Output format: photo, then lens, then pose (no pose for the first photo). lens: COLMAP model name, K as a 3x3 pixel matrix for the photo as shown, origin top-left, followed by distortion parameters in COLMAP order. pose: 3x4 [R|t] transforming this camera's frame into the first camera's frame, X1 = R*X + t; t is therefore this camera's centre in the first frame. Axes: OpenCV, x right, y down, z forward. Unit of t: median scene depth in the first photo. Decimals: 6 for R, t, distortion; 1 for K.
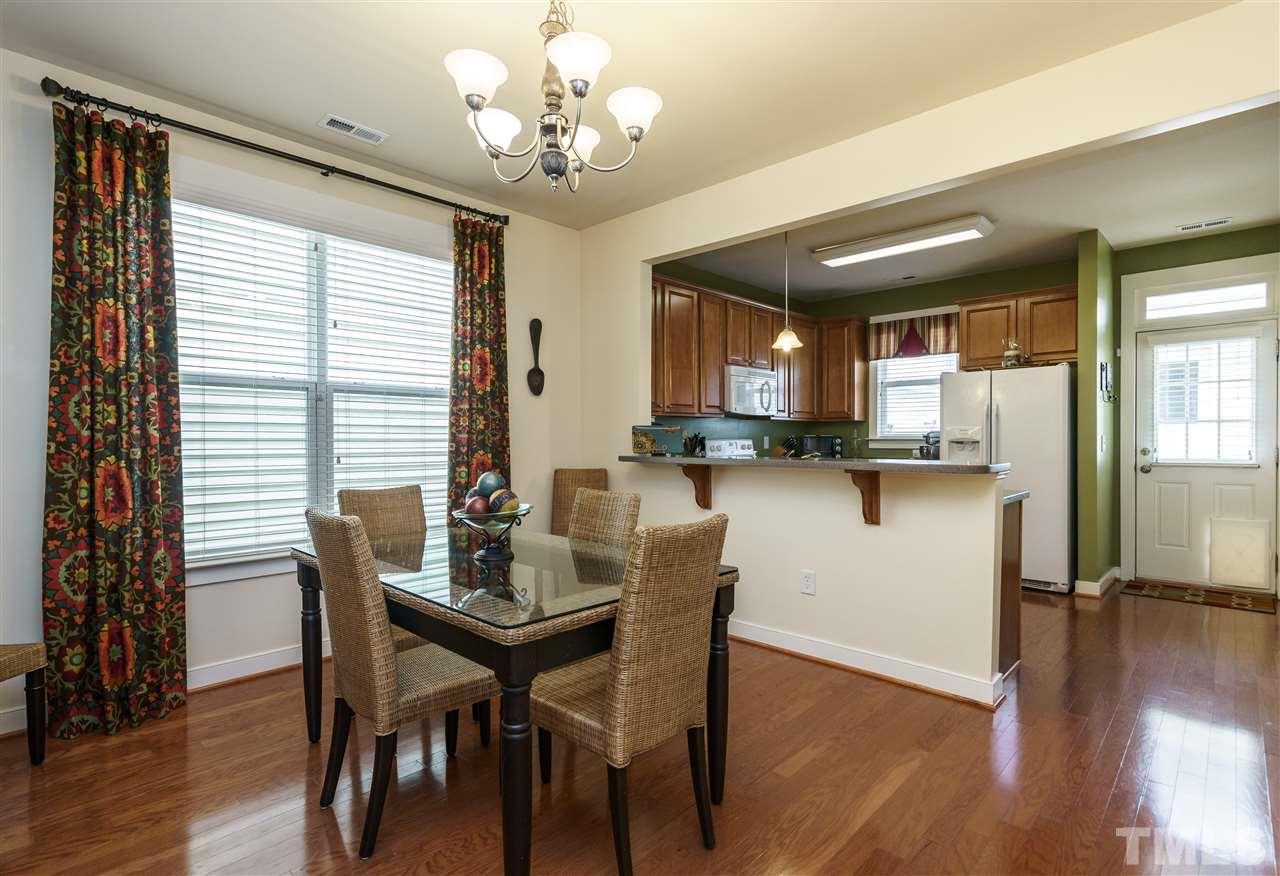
lens RADIAL K [[599.5, 0, 644.0], [0, 599.5, 445.9], [0, 0, 1]] dist [0.003329, -0.000766]
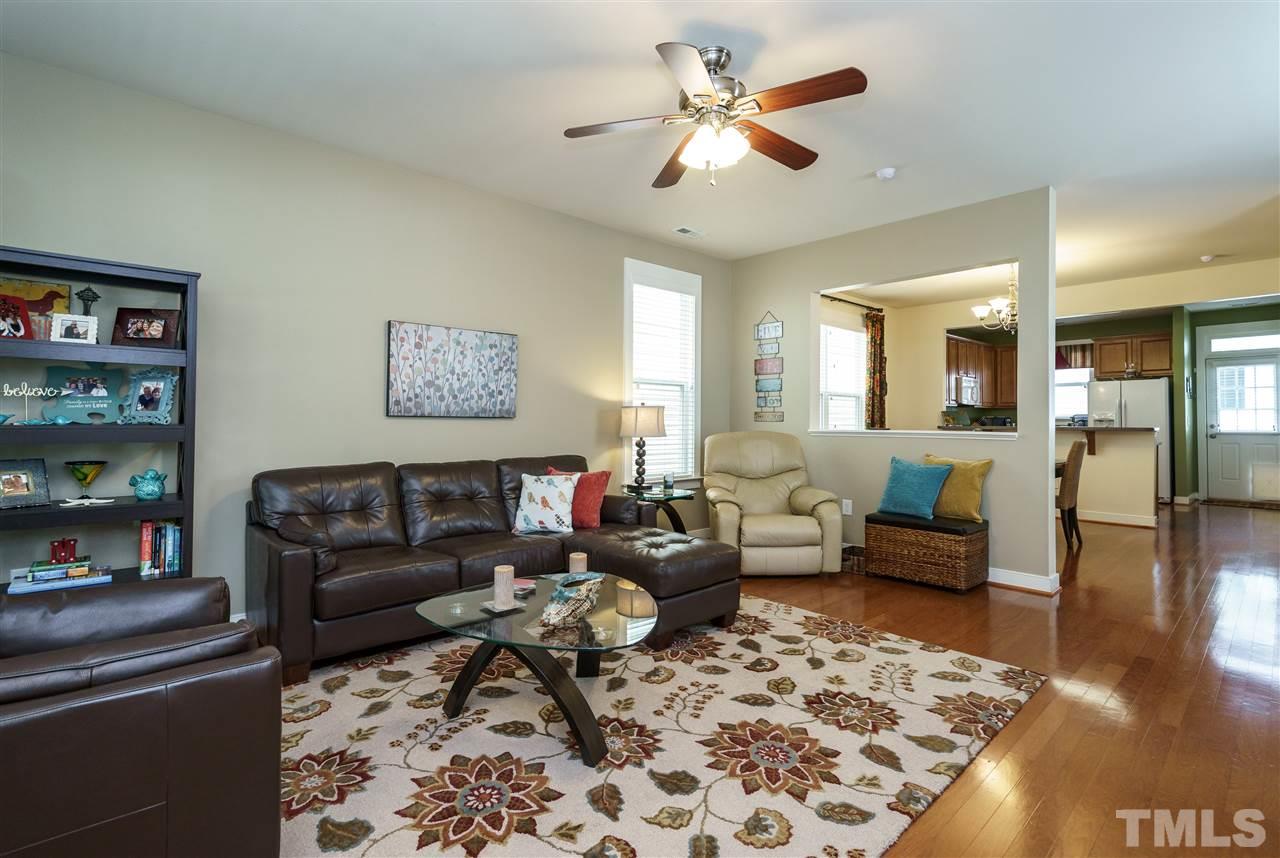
lens RADIAL K [[602.4, 0, 618.0], [0, 602.4, 415.0], [0, 0, 1]] dist [-0.002065, 0.001095]
pose [[0.997864, 0.001955, -0.065299, -0.811076], [-0.003526, 0.999707, -0.023948, 0.024981], [0.065233, 0.024127, 0.997578, -0.899085]]
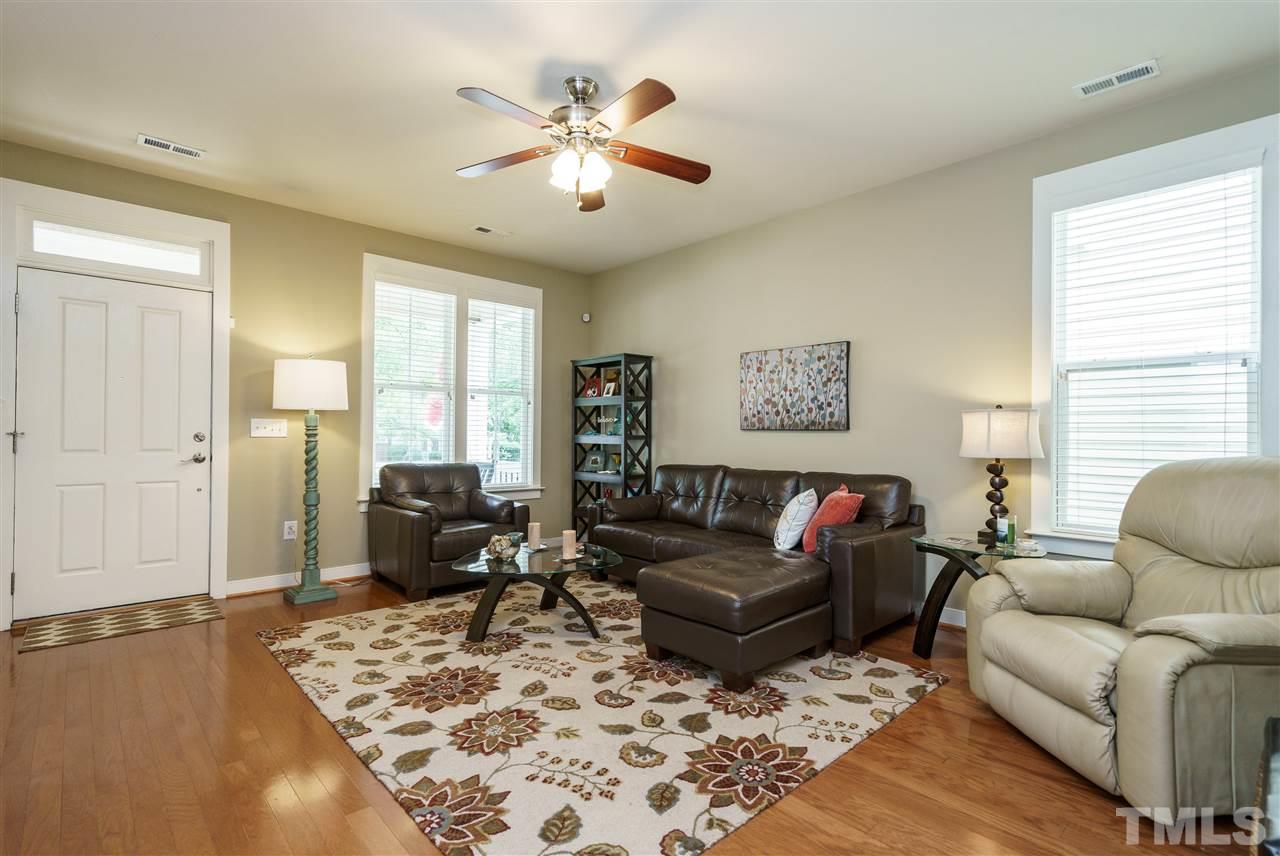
lens RADIAL K [[602.4, 0, 660.1], [0, 602.4, 434.1], [0, 0, 1]] dist [-0.002065, 0.001095]
pose [[-0.029061, -0.000011, -0.999578, -0.184520], [-0.018360, 0.999831, 0.000523, 0.018094], [0.999409, 0.018368, -0.029056, -0.254423]]
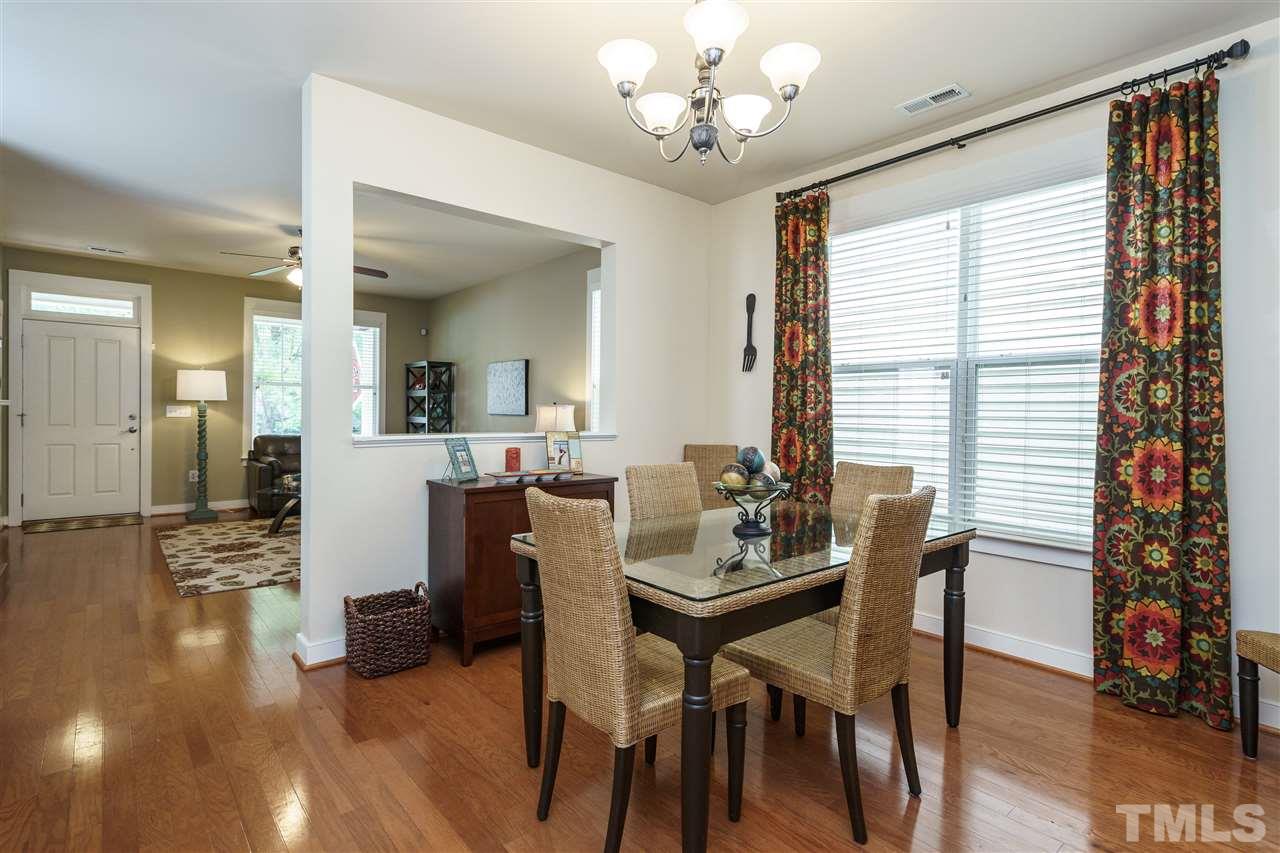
lens RADIAL K [[645.6, 0, 665.2], [0, 645.6, 422.4], [0, 0, 1]] dist [0.005208, 0.002942]
pose [[-0.080215, 0.013172, -0.996691, 0.364697], [-0.024195, 0.999592, 0.015157, -0.004664], [0.996484, 0.025331, -0.079864, 0.398288]]
